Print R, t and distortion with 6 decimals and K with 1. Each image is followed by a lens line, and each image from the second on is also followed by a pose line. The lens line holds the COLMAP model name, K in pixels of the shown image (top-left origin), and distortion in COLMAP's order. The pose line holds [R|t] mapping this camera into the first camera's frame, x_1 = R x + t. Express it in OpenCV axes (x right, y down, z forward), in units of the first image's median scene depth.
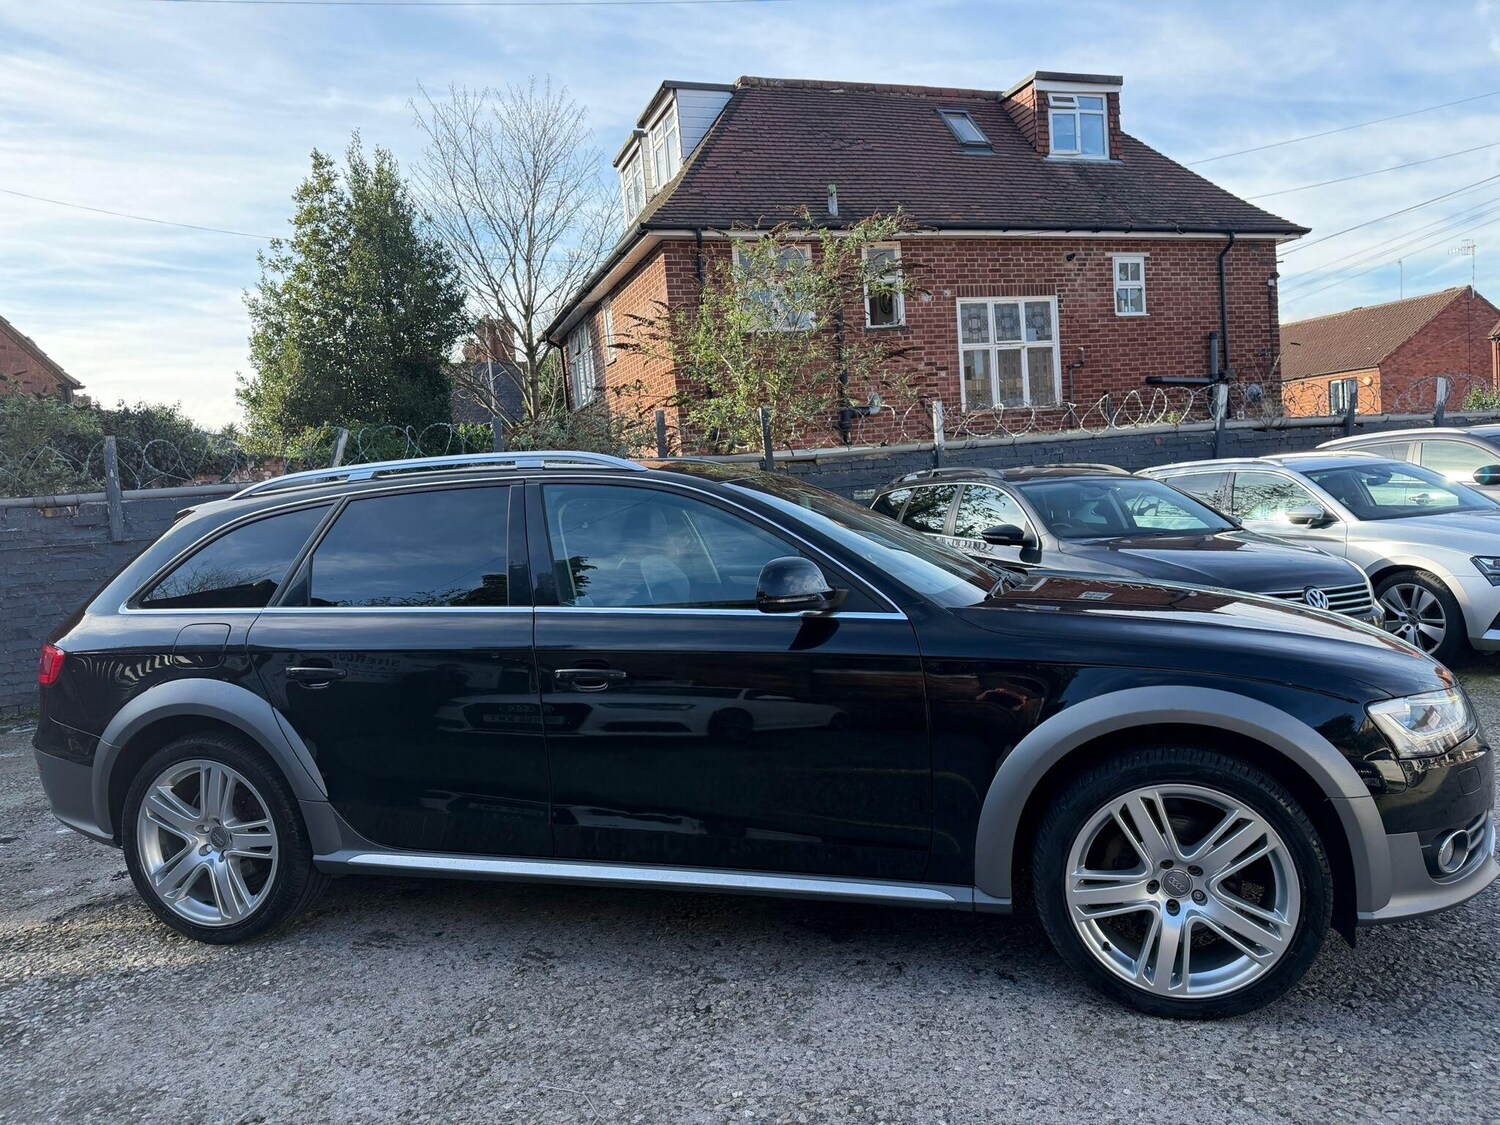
lens RADIAL K [[1051.6, 0, 751.2], [0, 1051.6, 577.9], [0, 0, 1]] dist [0.156665, -0.324494]
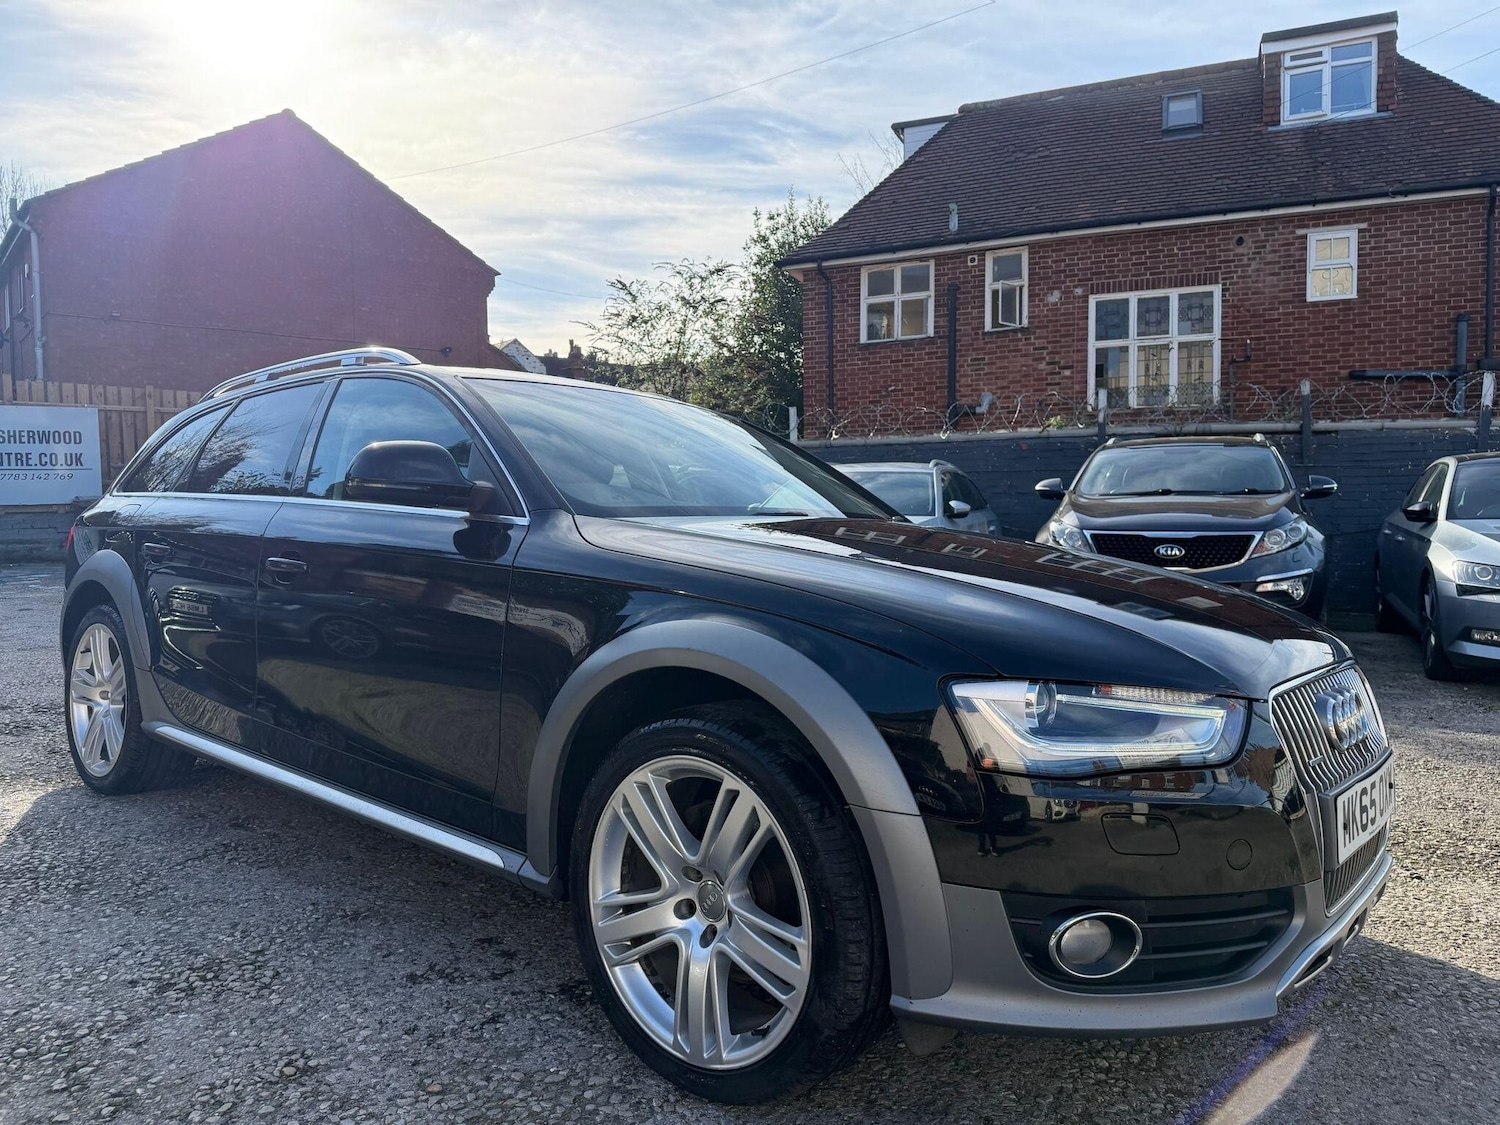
lens RADIAL K [[1060.1, 0, 754.2], [0, 1060.1, 561.2], [0, 0, 1]] dist [0.050904, -0.068058]
pose [[0.725979, 0.101504, -0.680185, 0.651391], [-0.103642, 0.993900, 0.037700, -0.023238], [0.679862, 0.043127, 0.732071, 0.074686]]
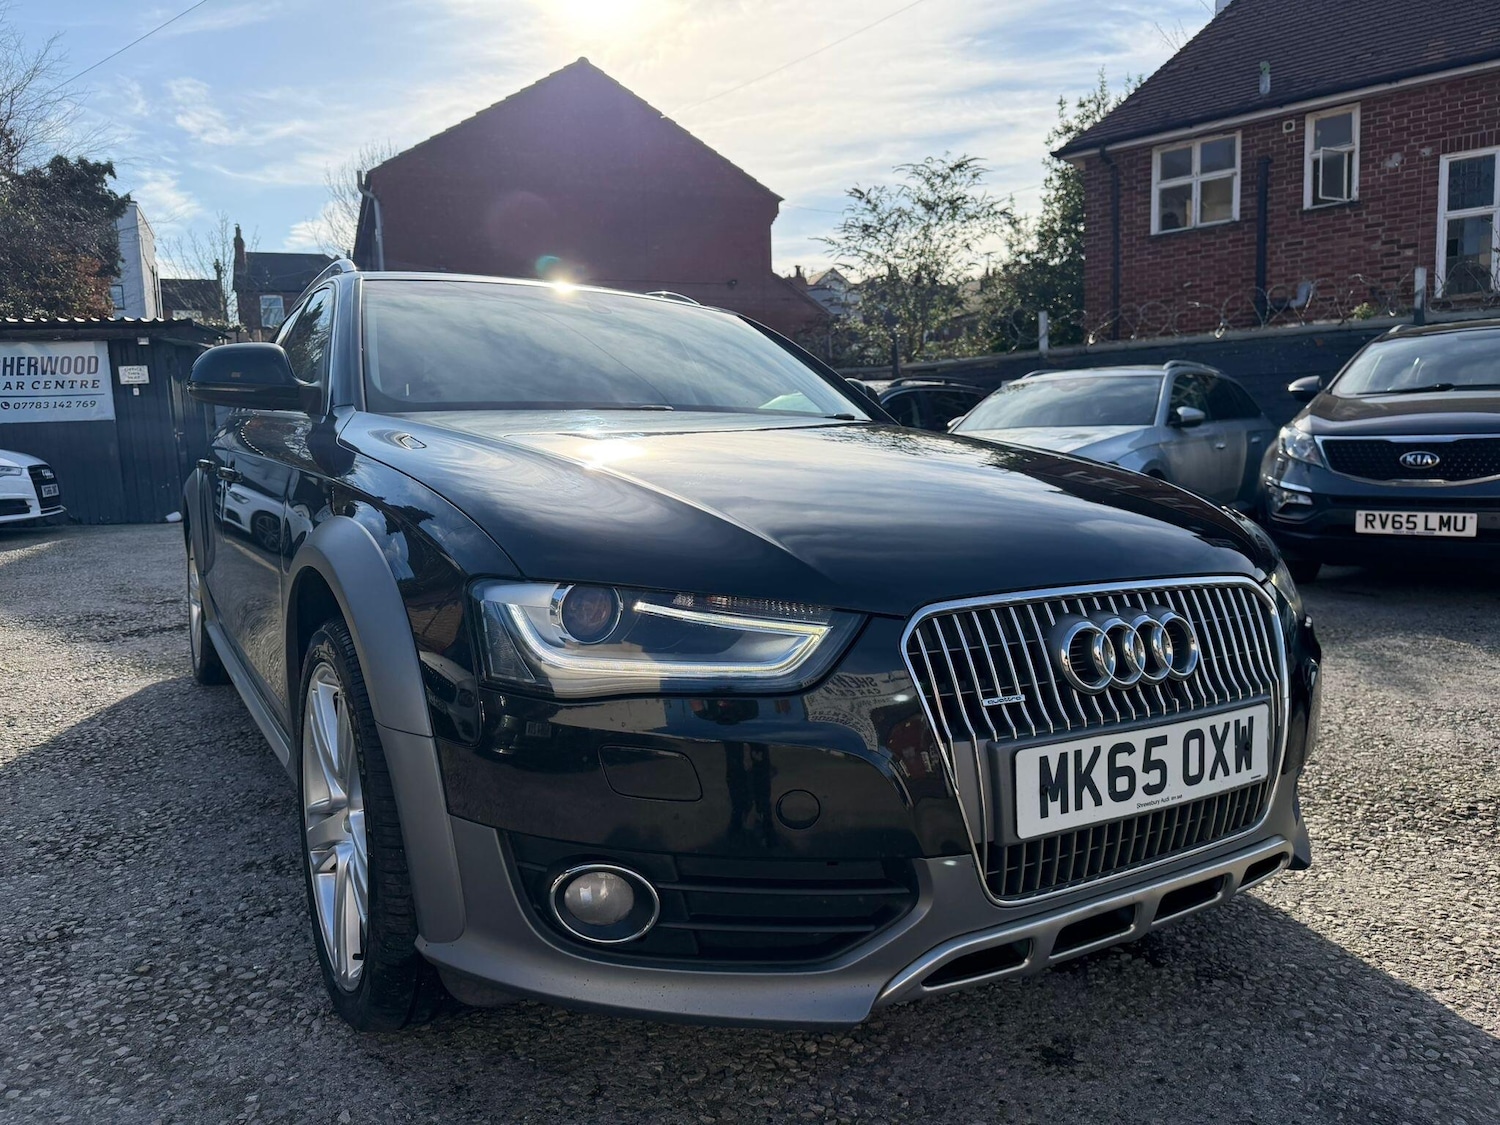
lens RADIAL K [[1071.6, 0, 745.0], [0, 1071.6, 570.6], [0, 0, 1]] dist [0.002068, -0.010518]
pose [[0.474147, 0.160107, -0.865766, 0.681492], [-0.078202, 0.987099, 0.139717, -0.023475], [0.876966, 0.001458, 0.480551, 0.144674]]
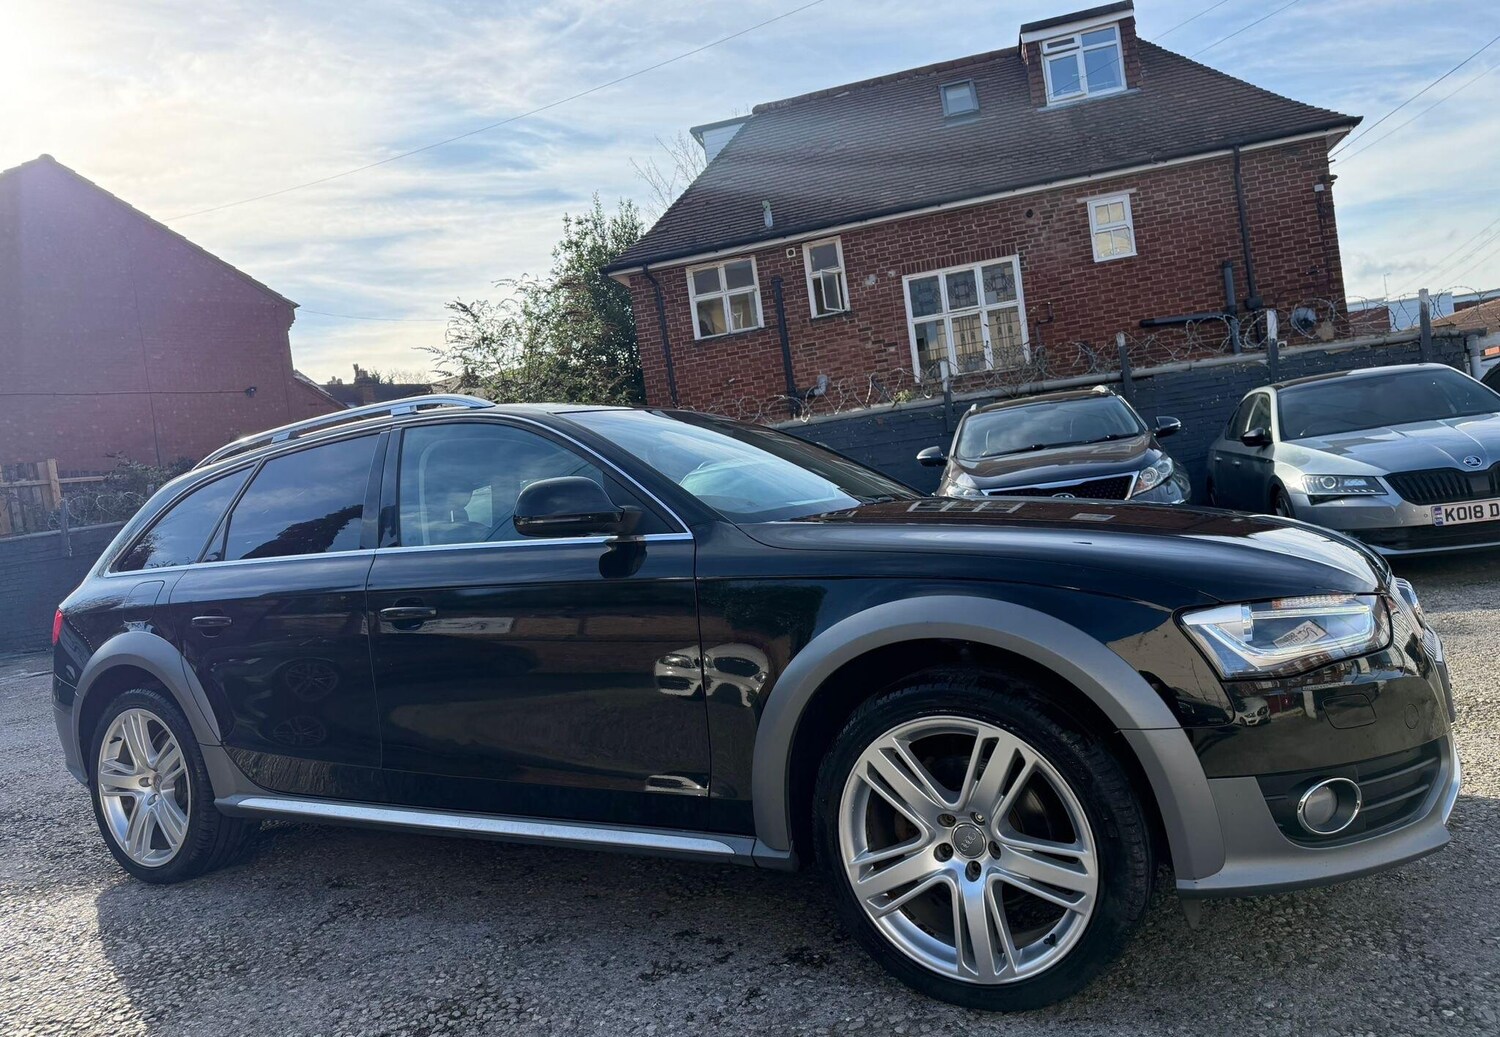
lens RADIAL K [[1047.3, 0, 750.0], [0, 1047.3, 518.5], [0, 0, 1]] dist [0.193922, -0.394485]
pose [[0.838488, -0.024811, -0.544354, 0.621422], [0.027351, 0.999620, -0.003432, -0.021925], [0.544232, -0.012011, 0.838848, 0.028730]]
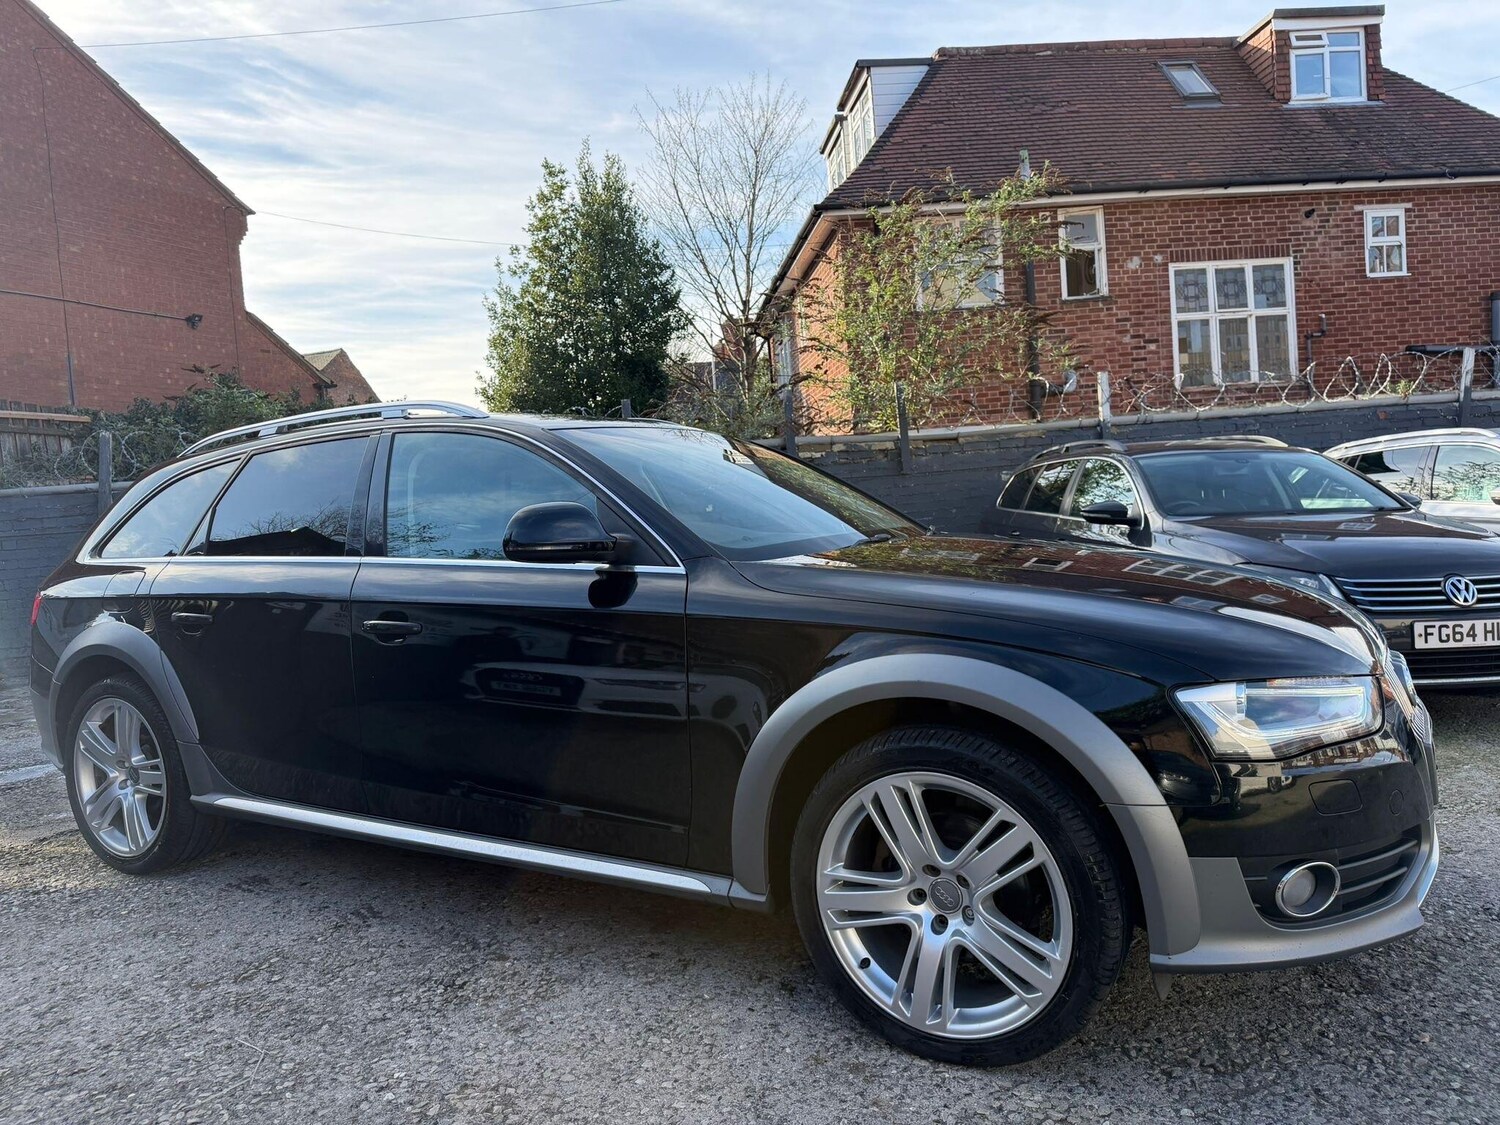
lens RADIAL K [[1071.6, 0, 745.0], [0, 1071.6, 570.6], [0, 0, 1]] dist [0.002068, -0.010518]
pose [[0.967580, 0.019616, -0.251802, 0.076628], [-0.020628, 0.999786, -0.001378, 0.006783], [0.251721, 0.006528, 0.967778, 0.027775]]
